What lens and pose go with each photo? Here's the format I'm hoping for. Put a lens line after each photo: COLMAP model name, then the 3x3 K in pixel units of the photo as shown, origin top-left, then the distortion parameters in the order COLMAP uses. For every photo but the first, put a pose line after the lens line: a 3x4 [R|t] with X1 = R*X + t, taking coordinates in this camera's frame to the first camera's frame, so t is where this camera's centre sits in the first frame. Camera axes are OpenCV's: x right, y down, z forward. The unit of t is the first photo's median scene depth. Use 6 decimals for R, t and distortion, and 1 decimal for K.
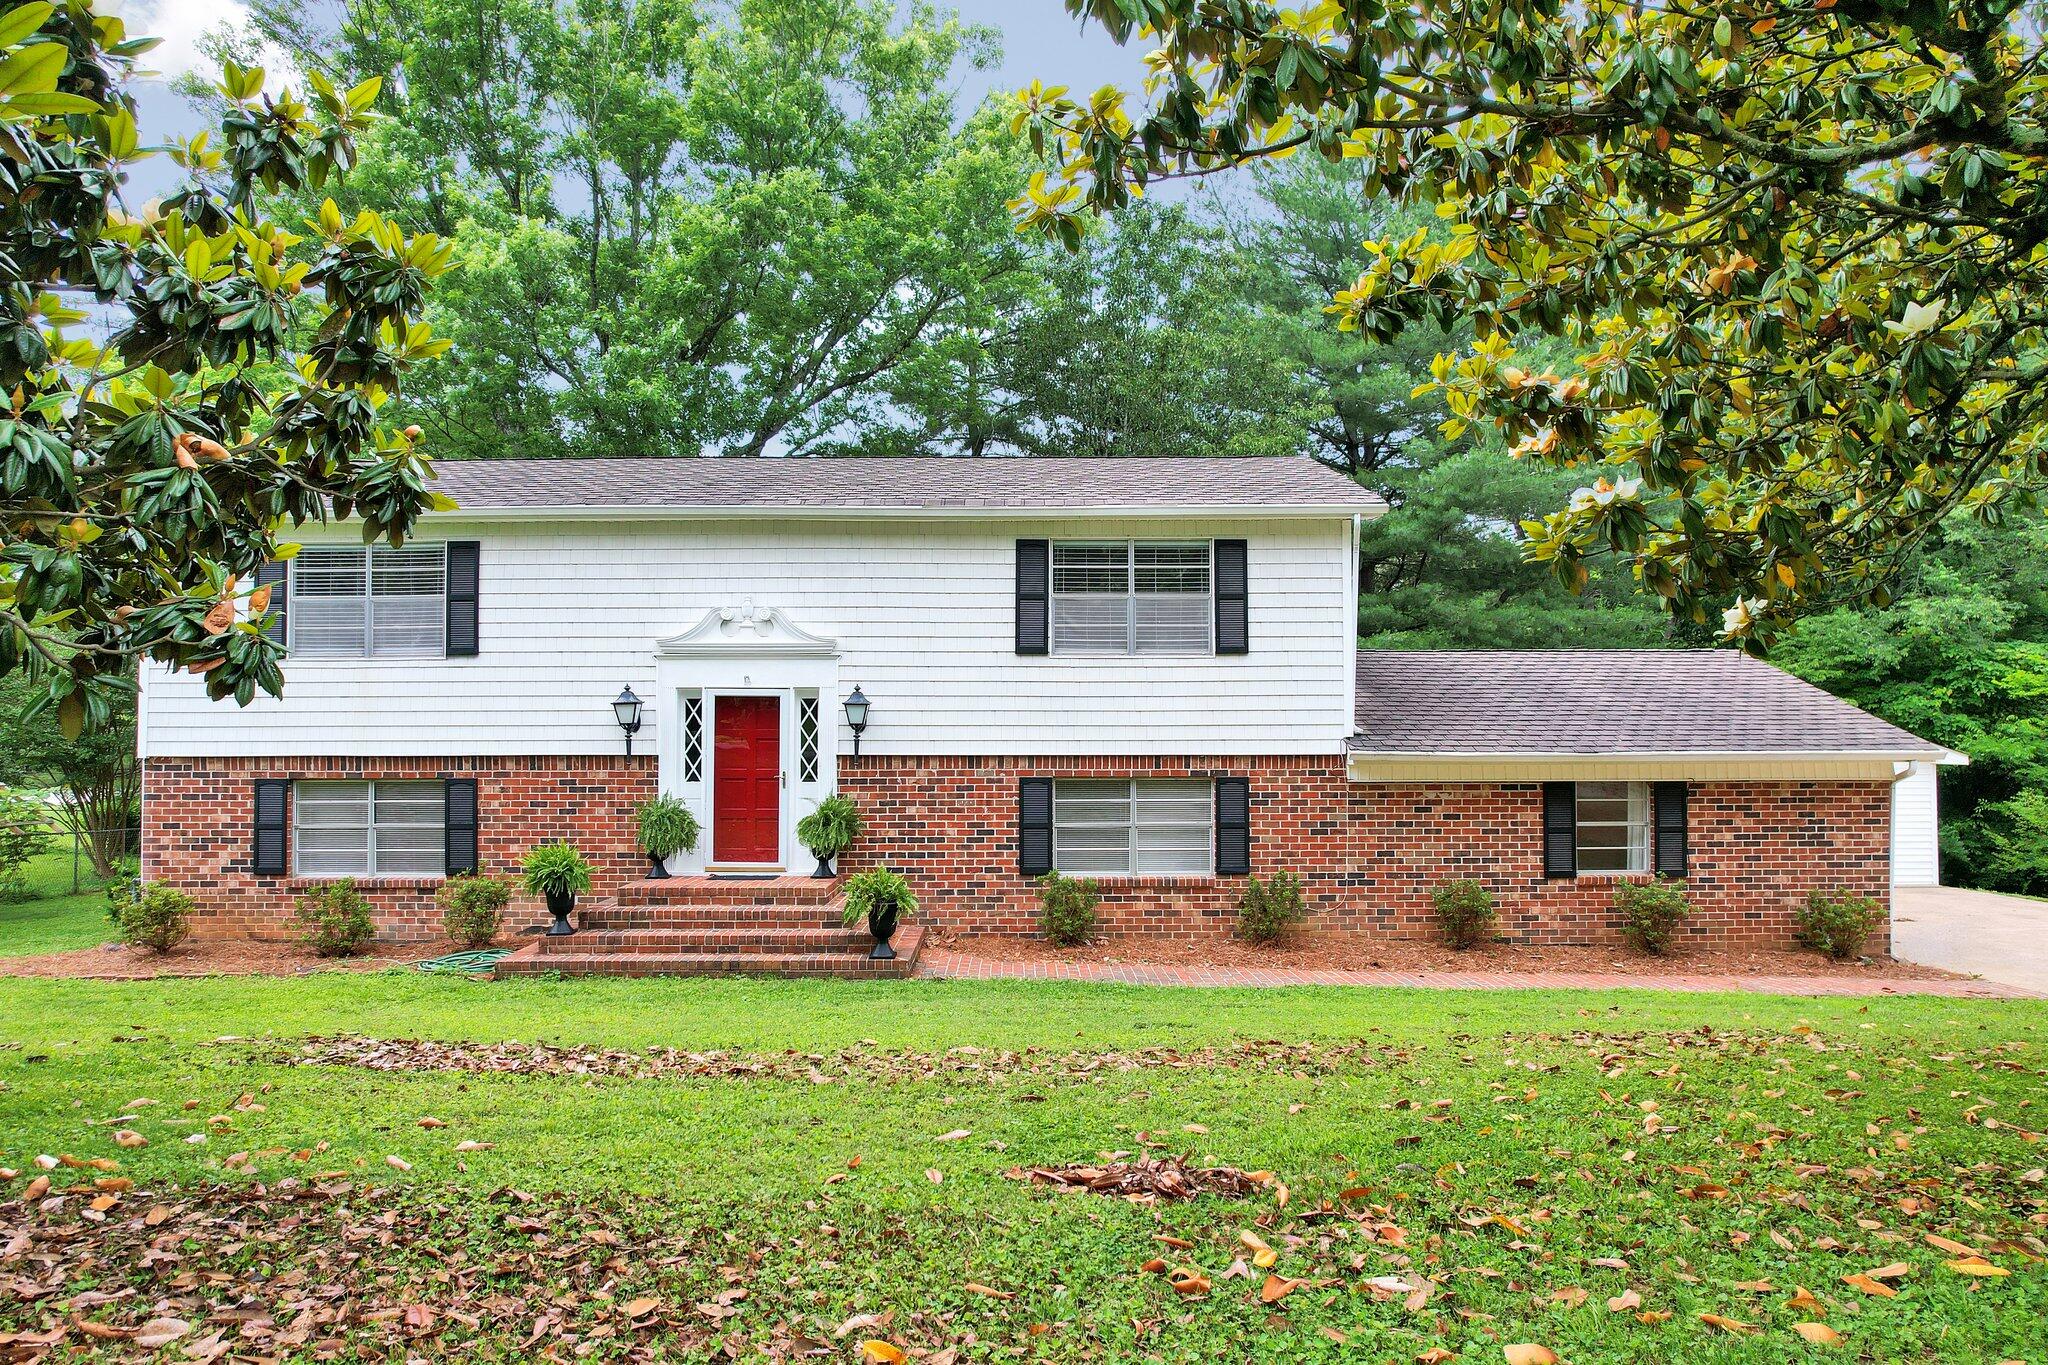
lens RADIAL K [[1345.7, 0, 1026.5], [0, 1345.7, 697.9], [0, 0, 1]] dist [-0.068293, 0.058094]
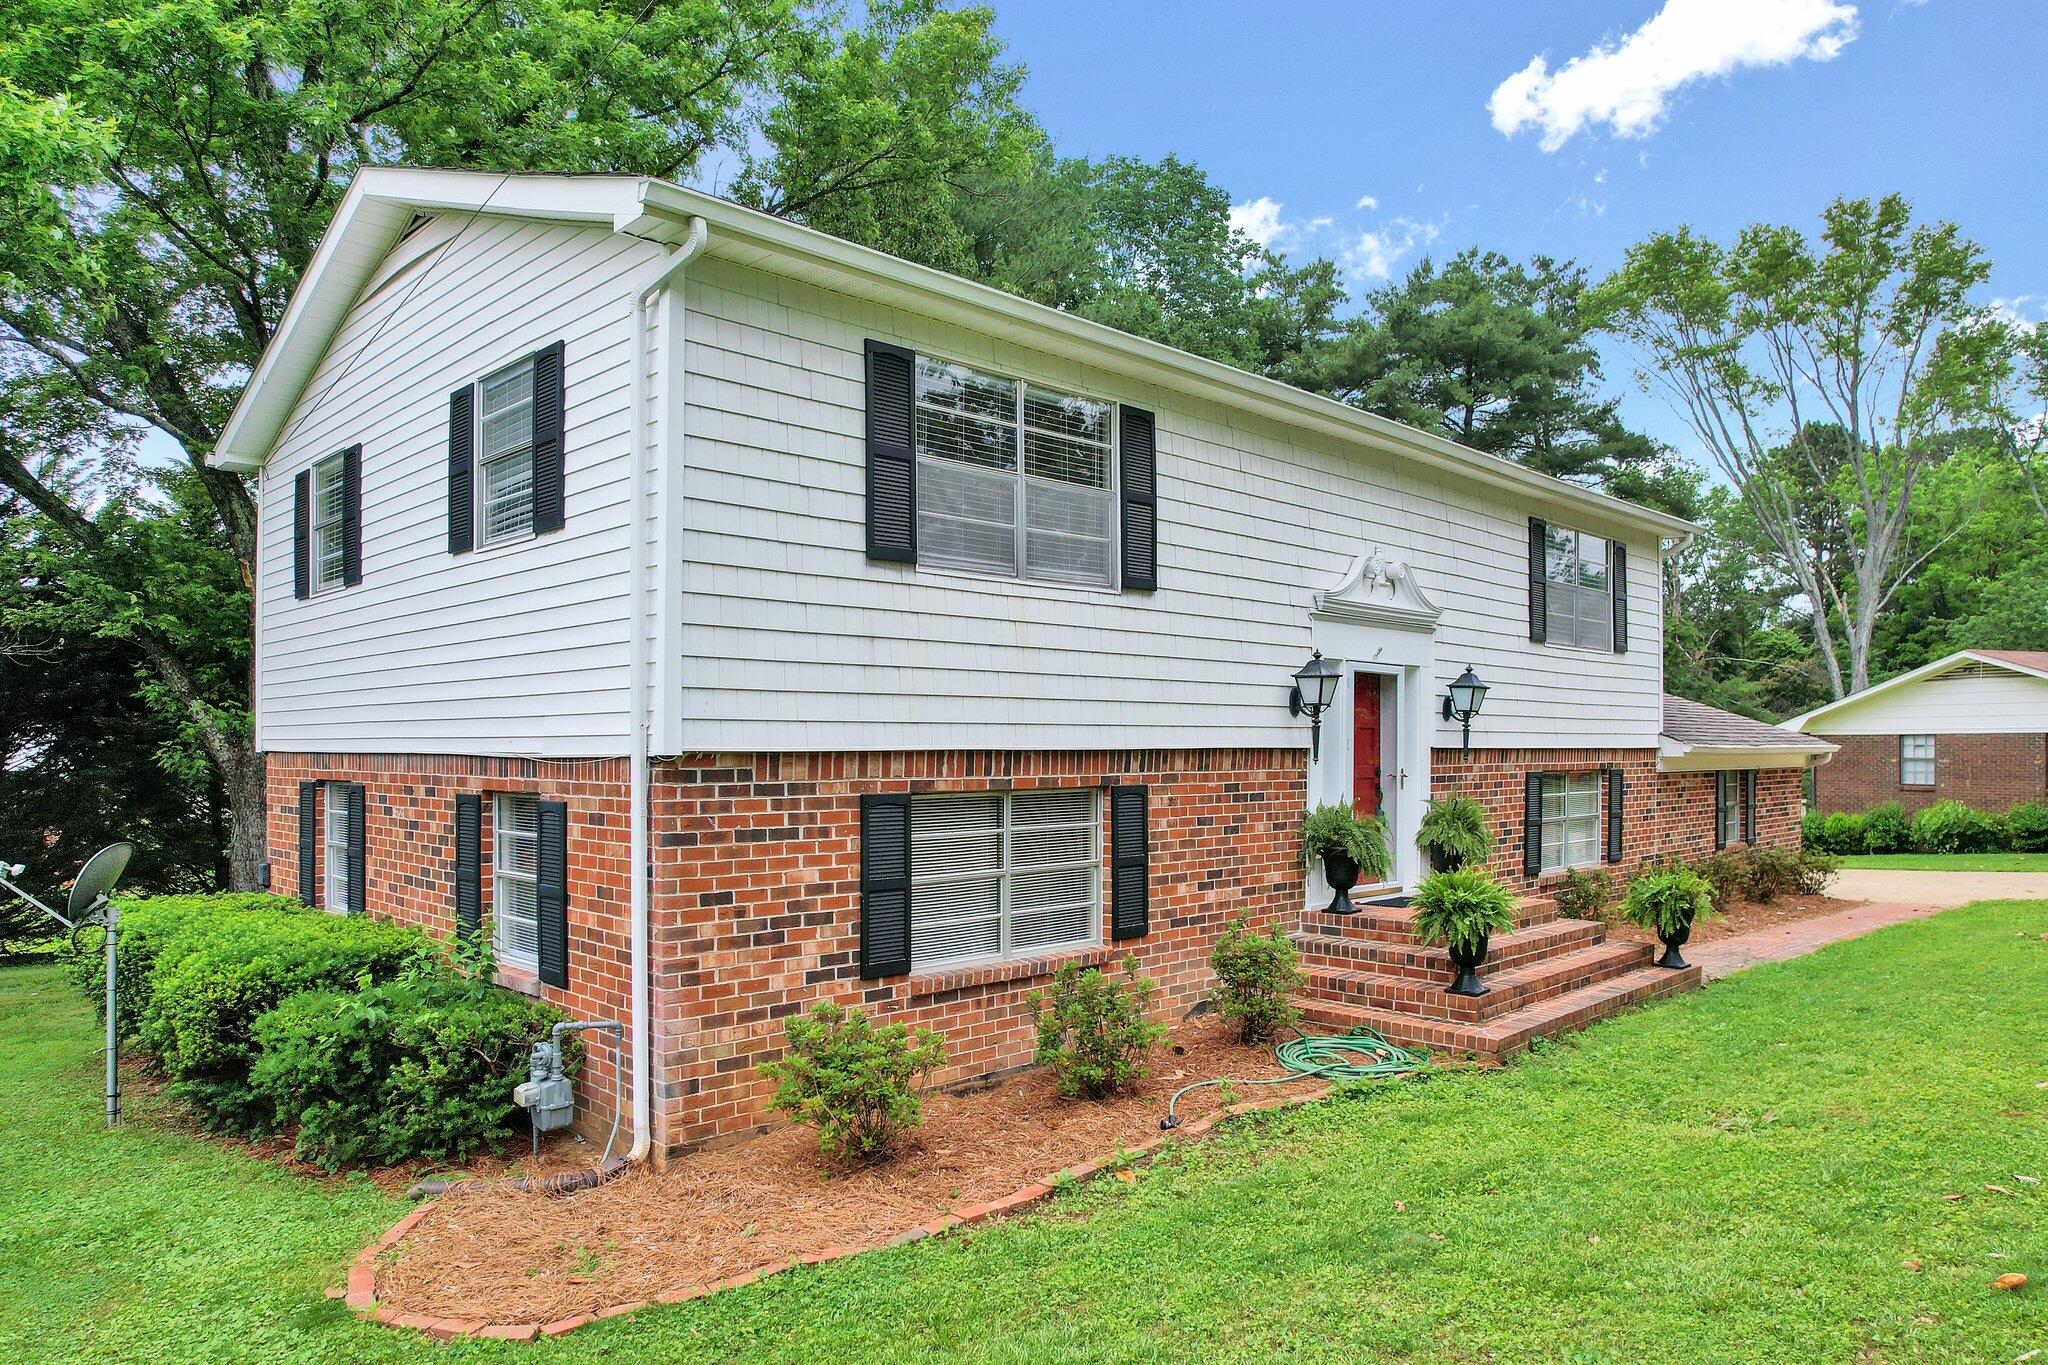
lens RADIAL K [[1345.7, 0, 1059.9], [0, 1345.7, 746.0], [0, 0, 1]] dist [-0.068293, 0.058094]
pose [[0.704159, 0.001546, 0.710041, -0.897595], [-0.017957, 0.999717, 0.015631, 0.032477], [-0.709815, -0.023757, 0.703987, 0.574709]]
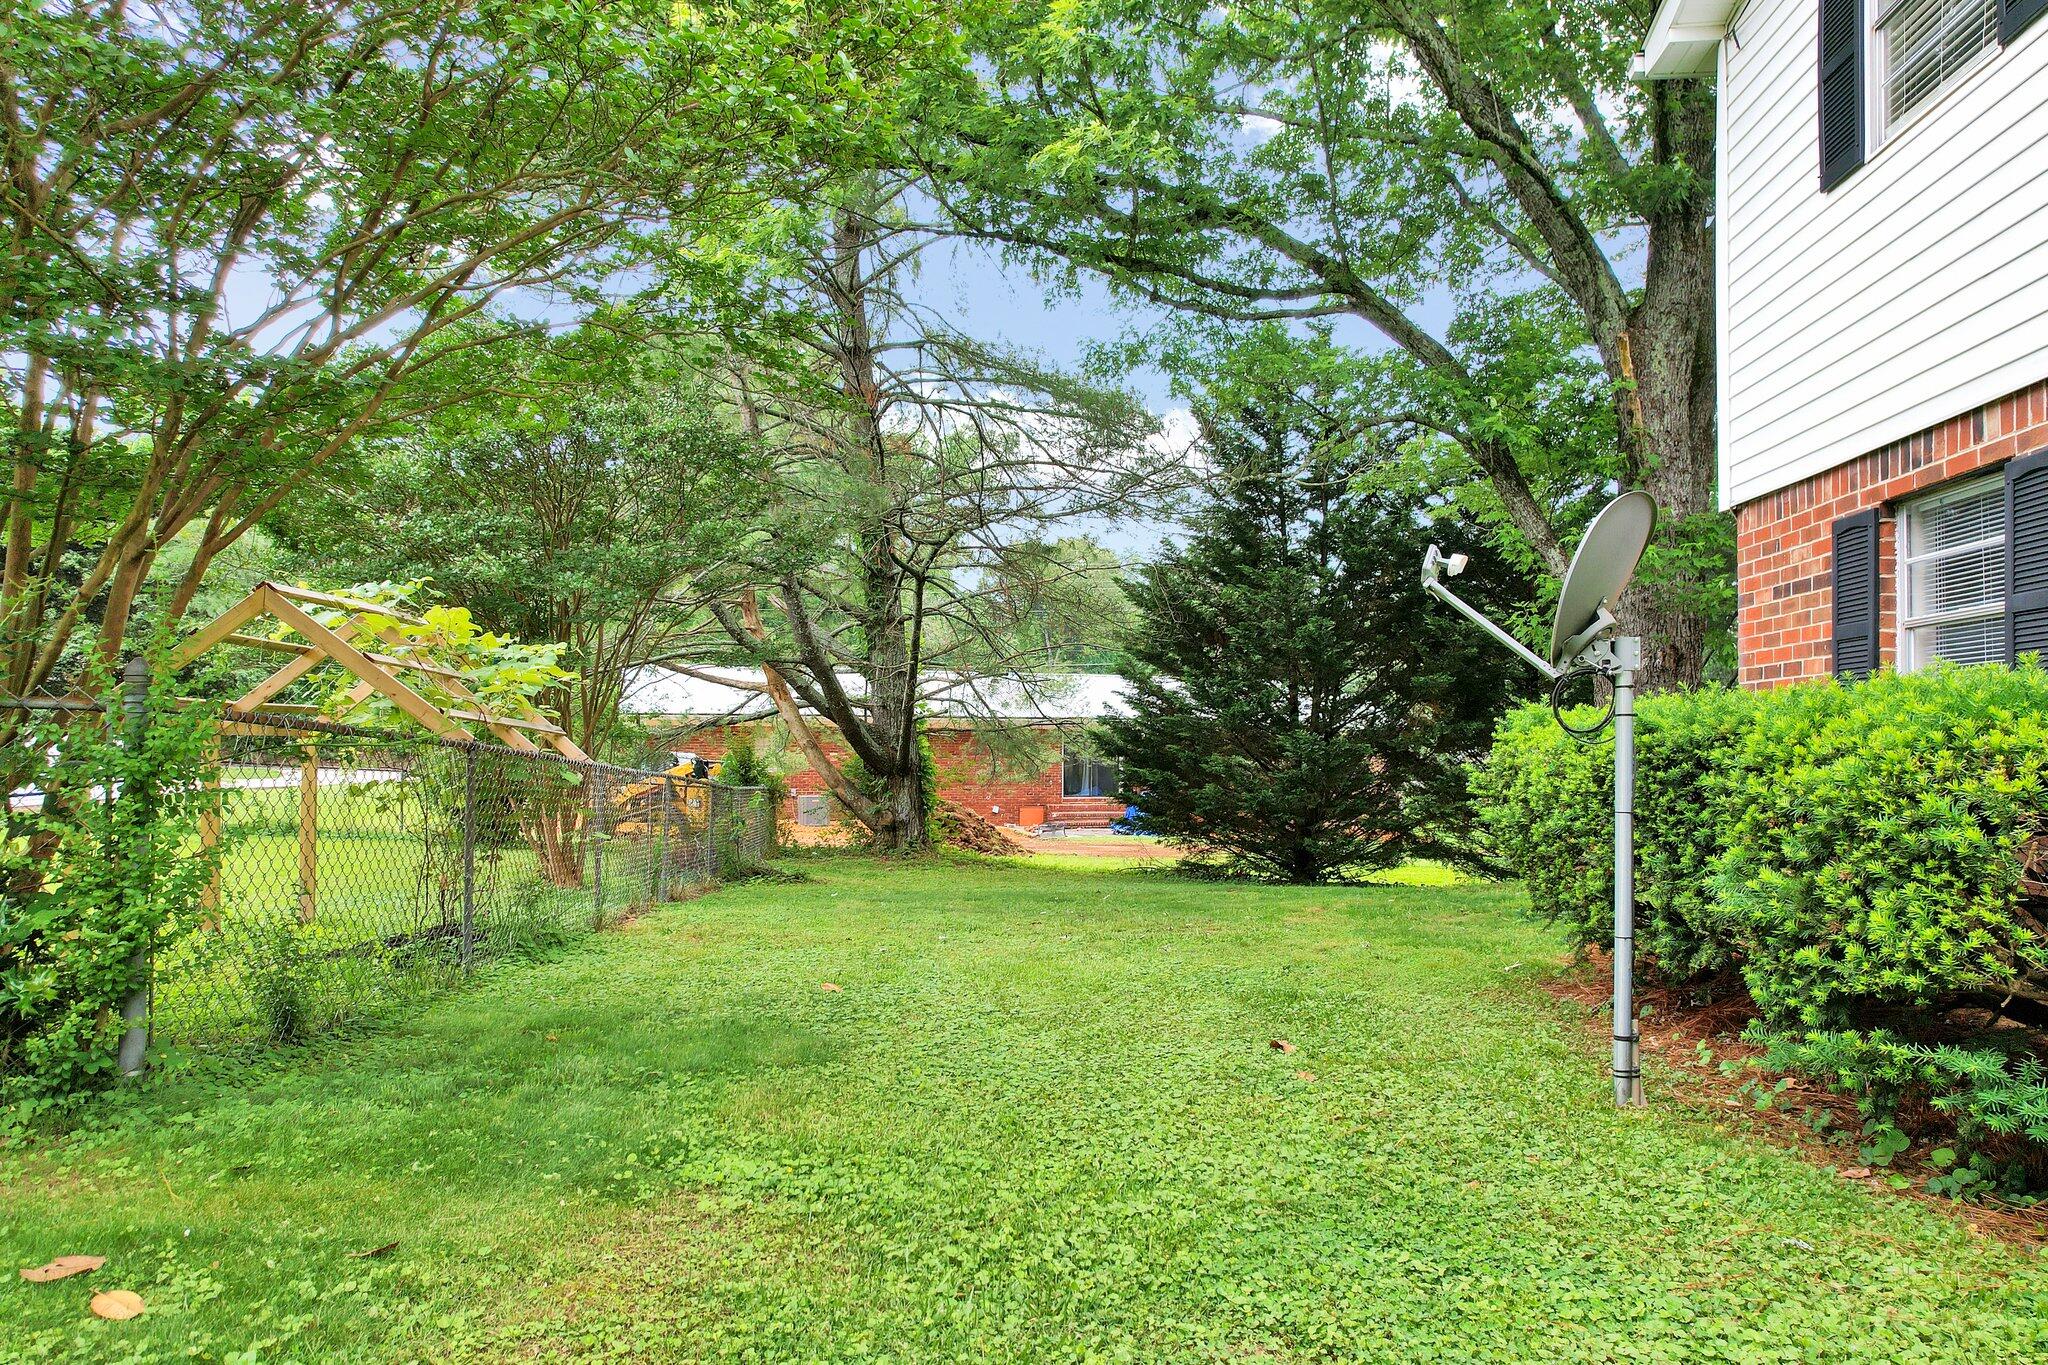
lens RADIAL K [[1345.7, 0, 1024.2], [0, 1345.7, 698.9], [0, 0, 1]] dist [-0.068293, 0.058094]
pose [[0.994777, 0.003175, -0.102021, -0.875469], [-0.004256, 0.999937, -0.010382, 0.134664], [0.101982, 0.010762, 0.994728, 0.983271]]
